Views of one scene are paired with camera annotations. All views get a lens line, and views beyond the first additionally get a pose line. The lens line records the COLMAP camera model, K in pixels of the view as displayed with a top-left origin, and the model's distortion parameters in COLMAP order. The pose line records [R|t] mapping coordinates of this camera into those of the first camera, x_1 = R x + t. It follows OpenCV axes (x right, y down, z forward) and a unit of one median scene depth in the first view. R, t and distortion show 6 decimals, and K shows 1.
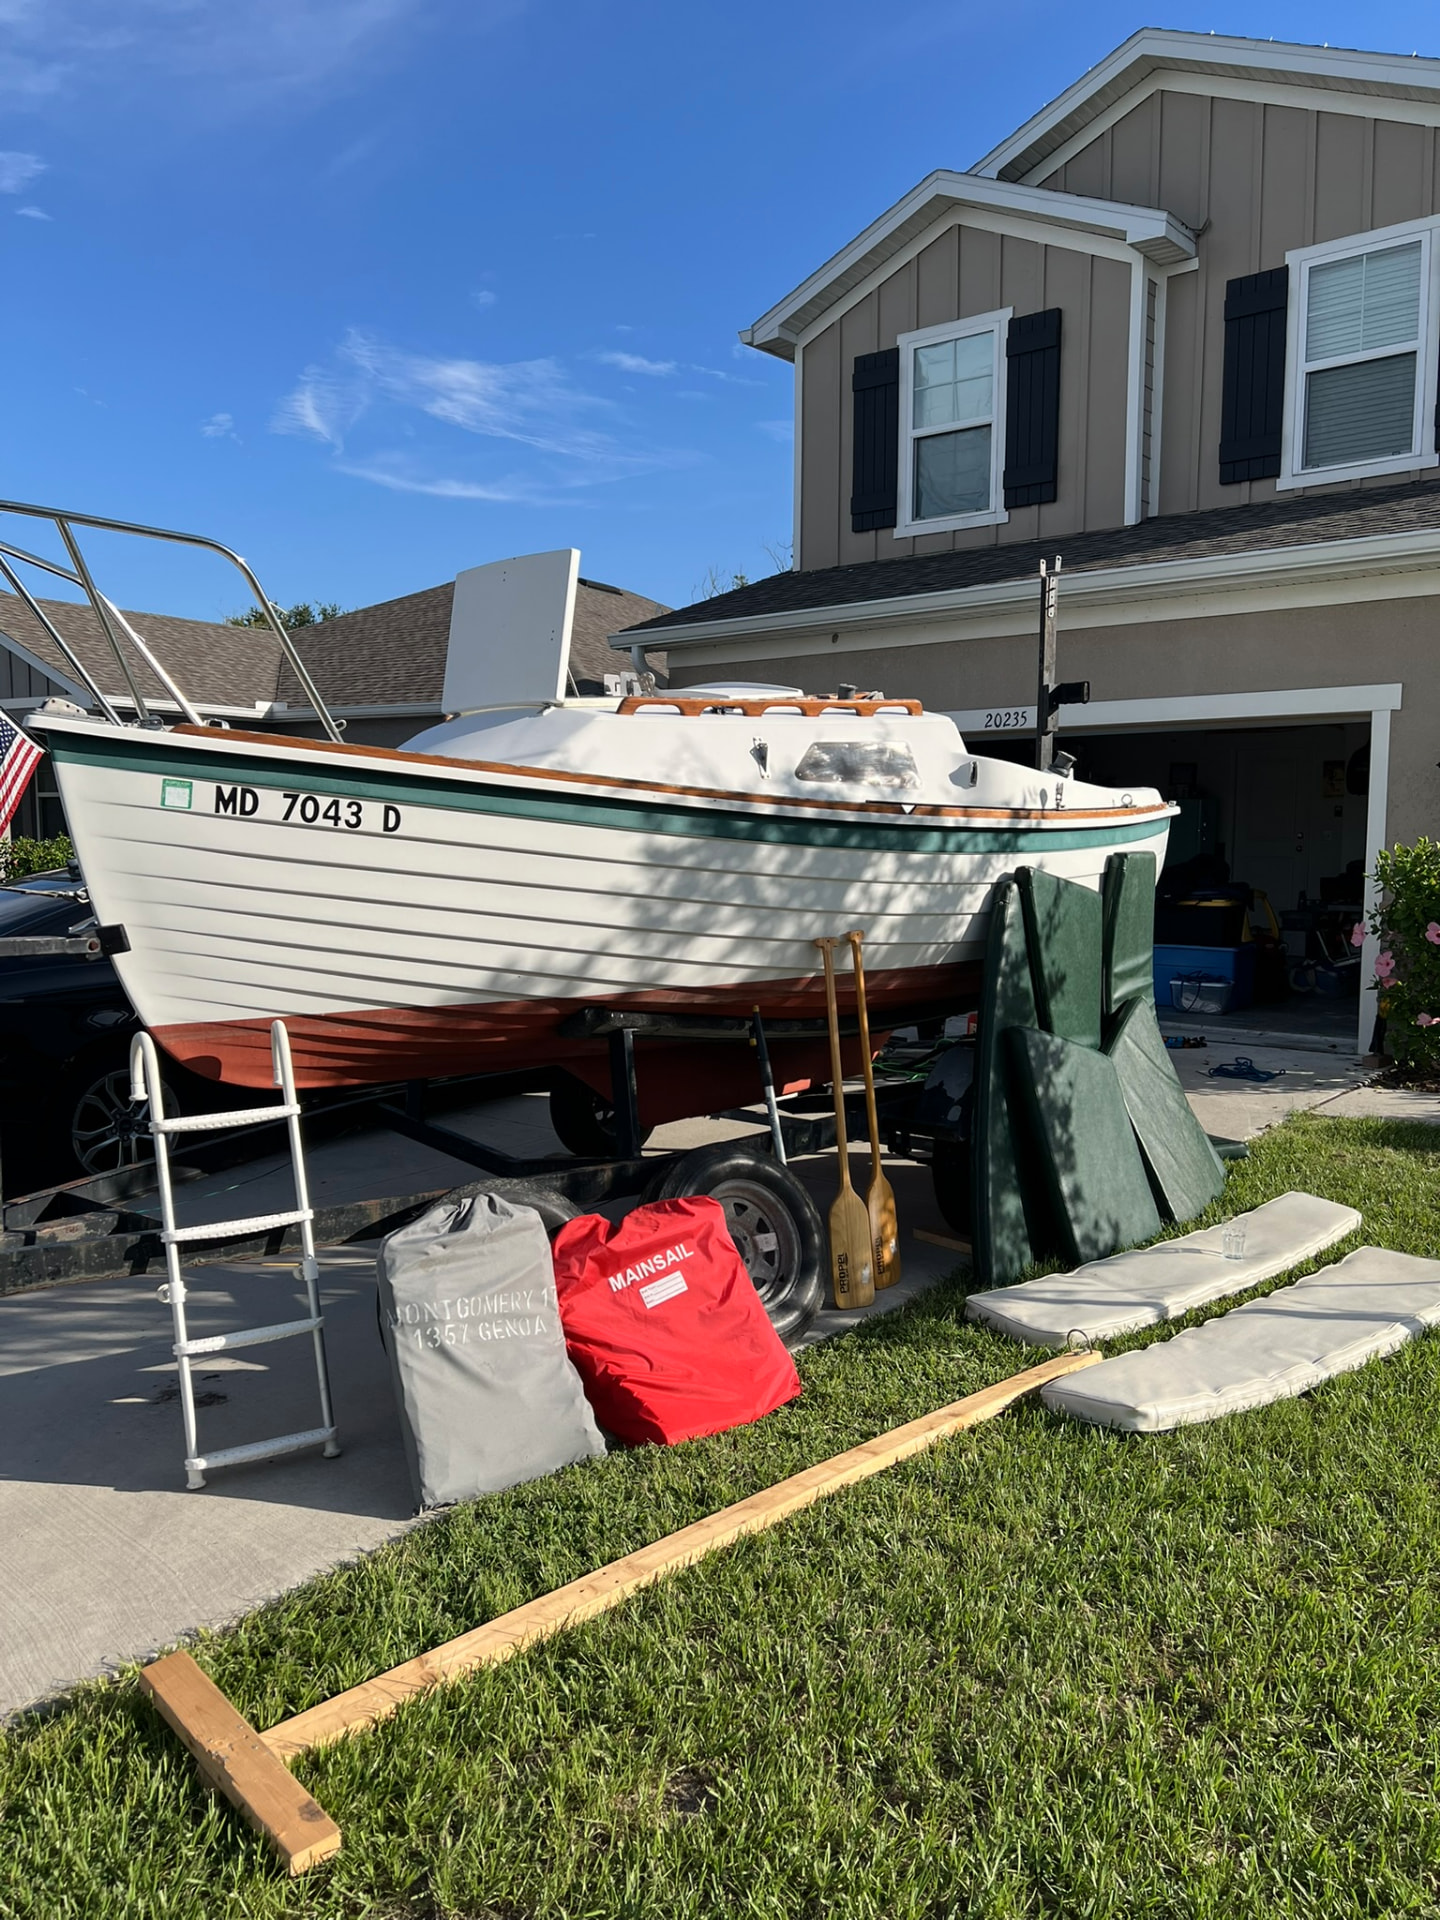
lens RADIAL K [[1482.5, 0, 708.2], [0, 1482.5, 971.1], [0, 0, 1]] dist [0.024284, -0.009878]
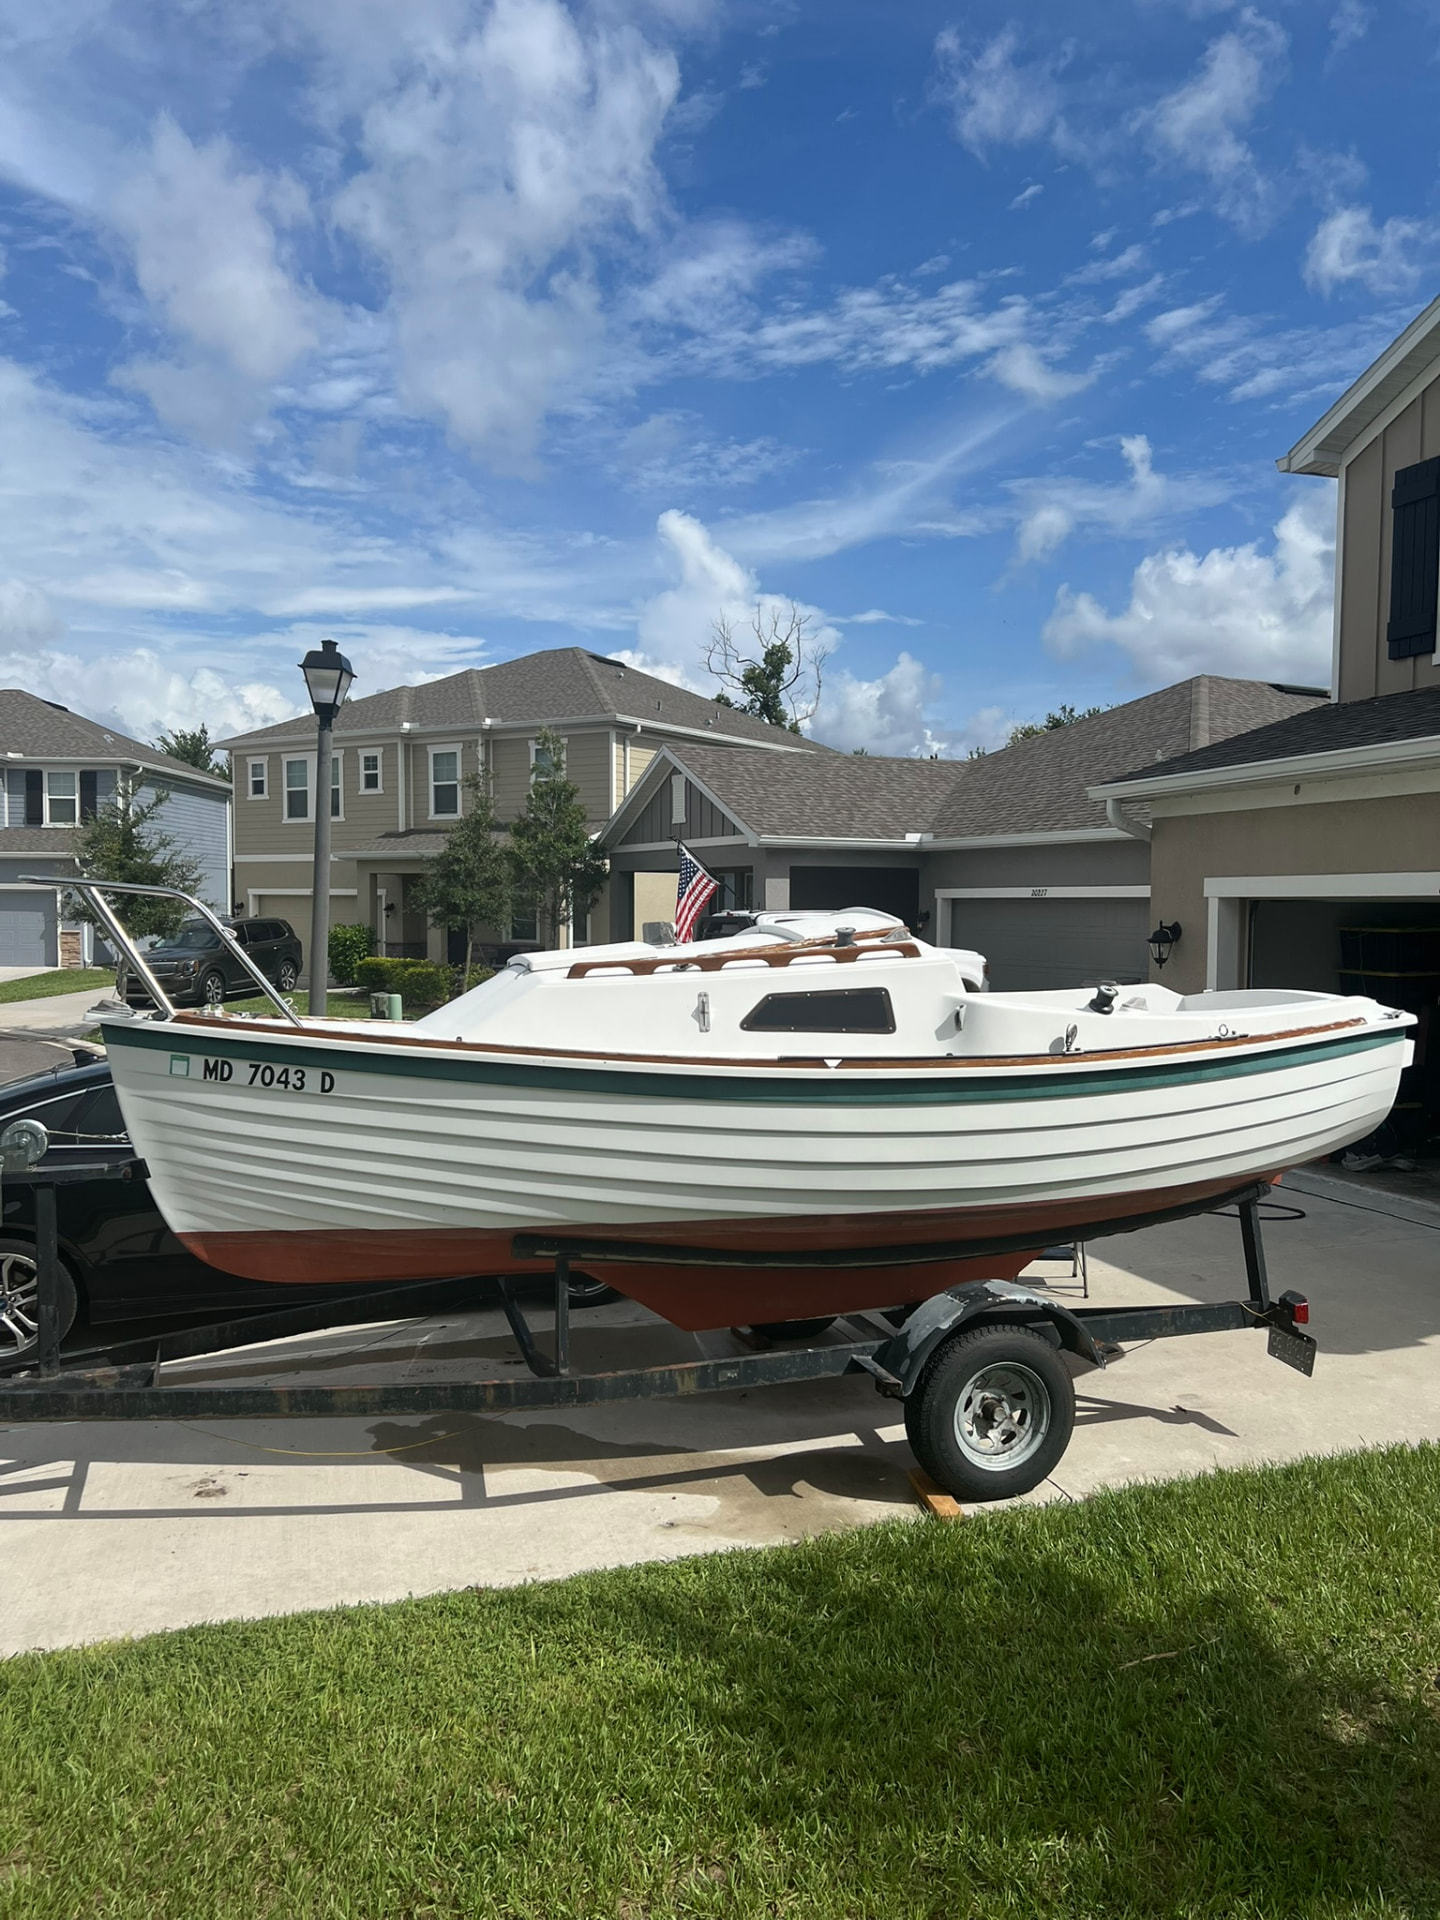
lens RADIAL K [[1486.6, 0, 714.3], [0, 1486.6, 966.2], [0, 0, 1]] dist [0.004789, -0.004990]
pose [[0.842594, 0.027273, -0.537859, 0.301005], [-0.058575, 0.997433, -0.041186, -0.059924], [0.535355, 0.066208, 0.842028, 0.038446]]
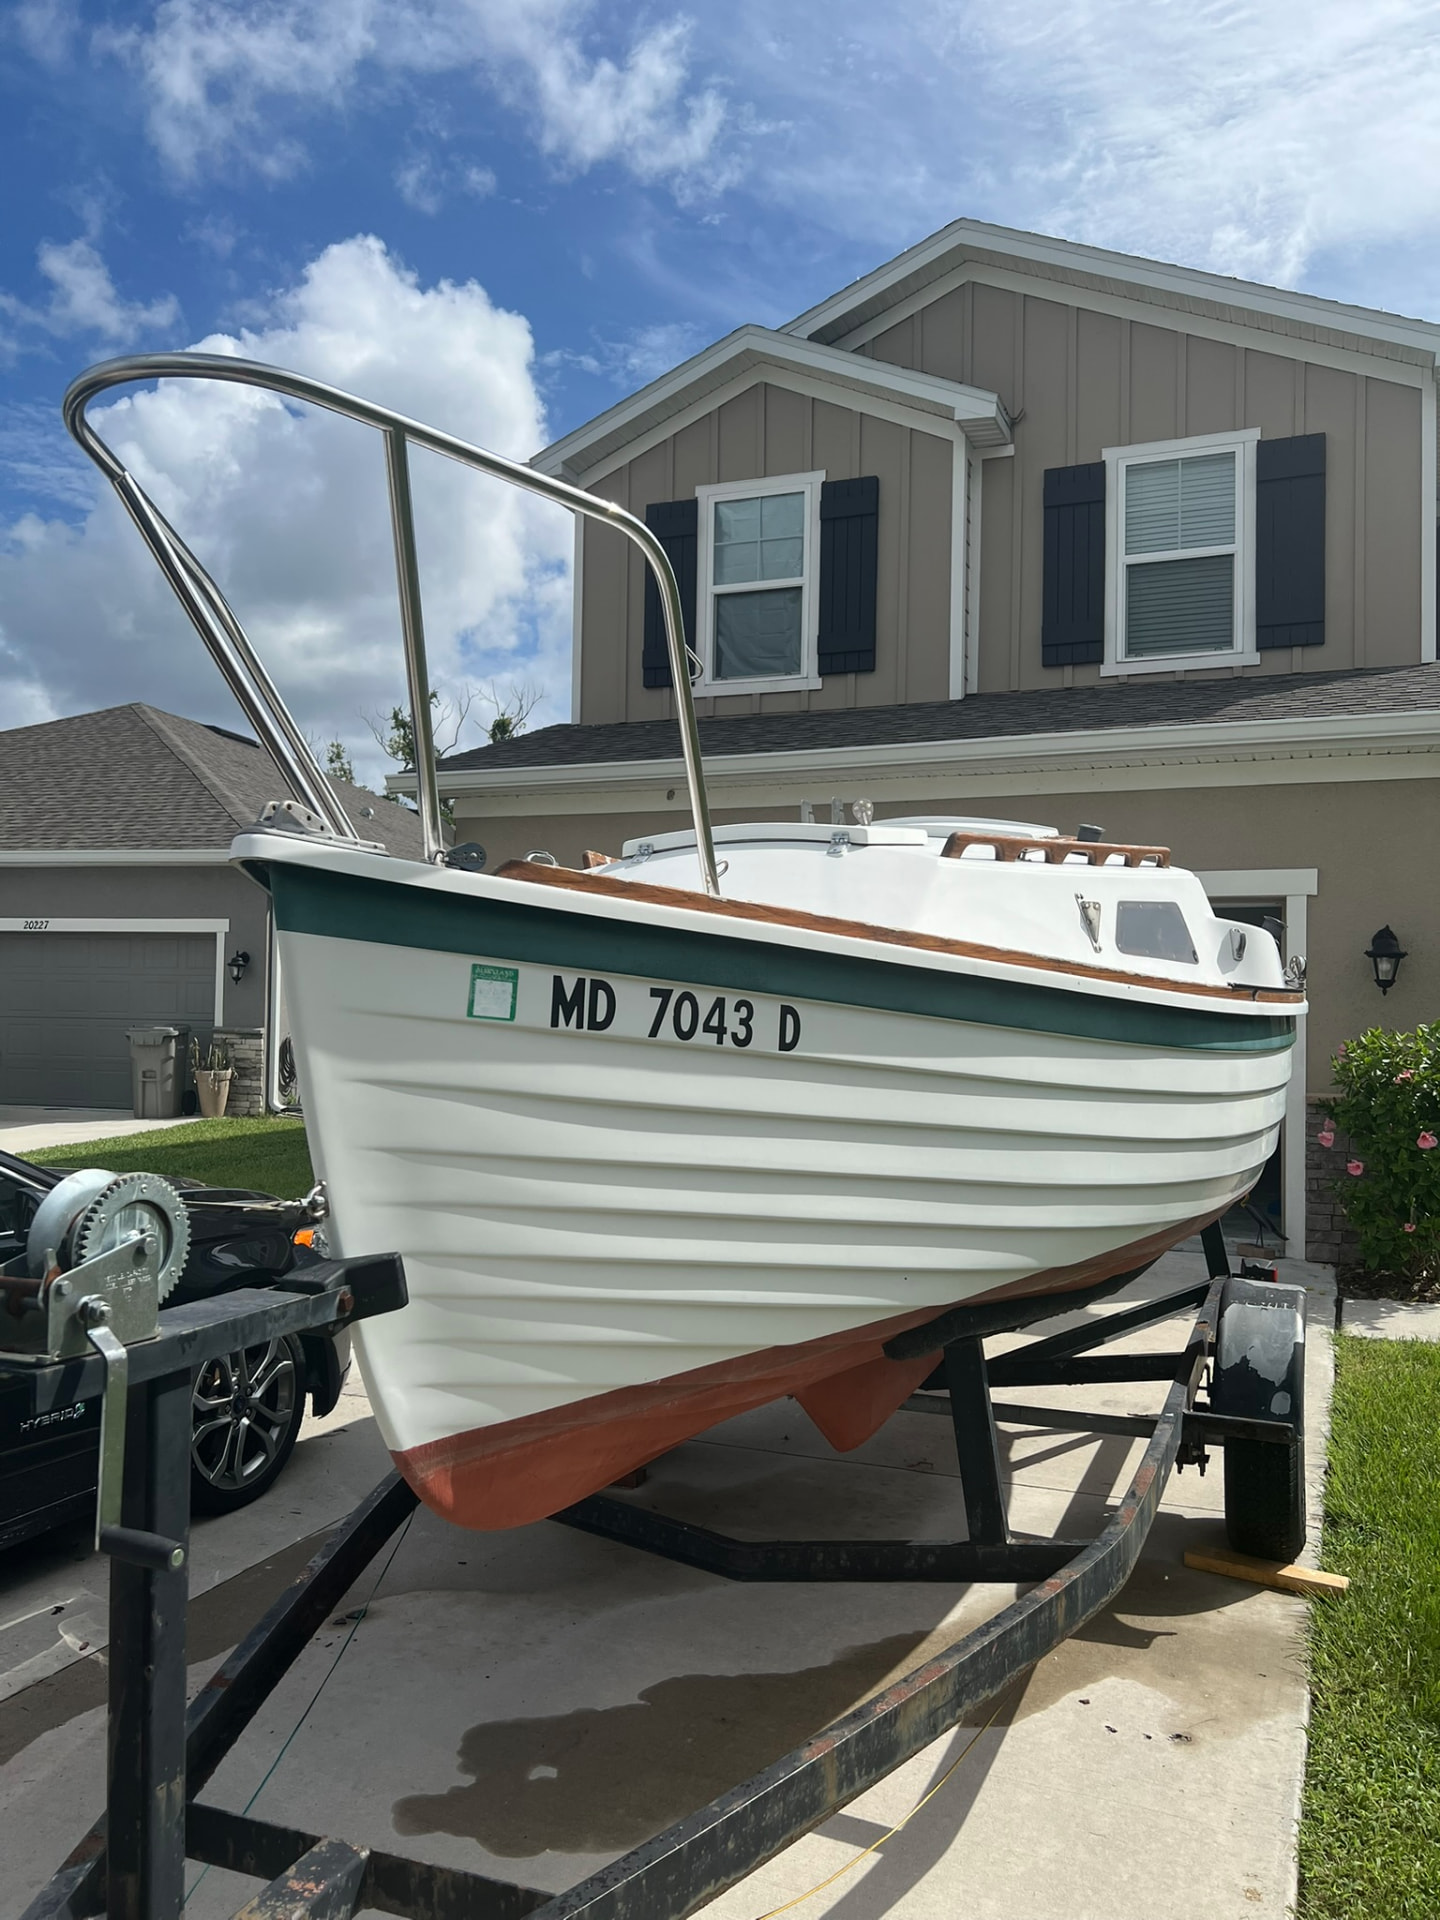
lens RADIAL K [[1474.6, 0, 720.0], [0, 1474.6, 960.0], [0, 0, 1]] dist [0.062490, -0.057428]
pose [[0.949940, 0.025652, 0.311378, -0.171584], [0.014911, 0.991766, -0.127192, -0.014130], [-0.312076, 0.125468, 0.941736, 0.182607]]
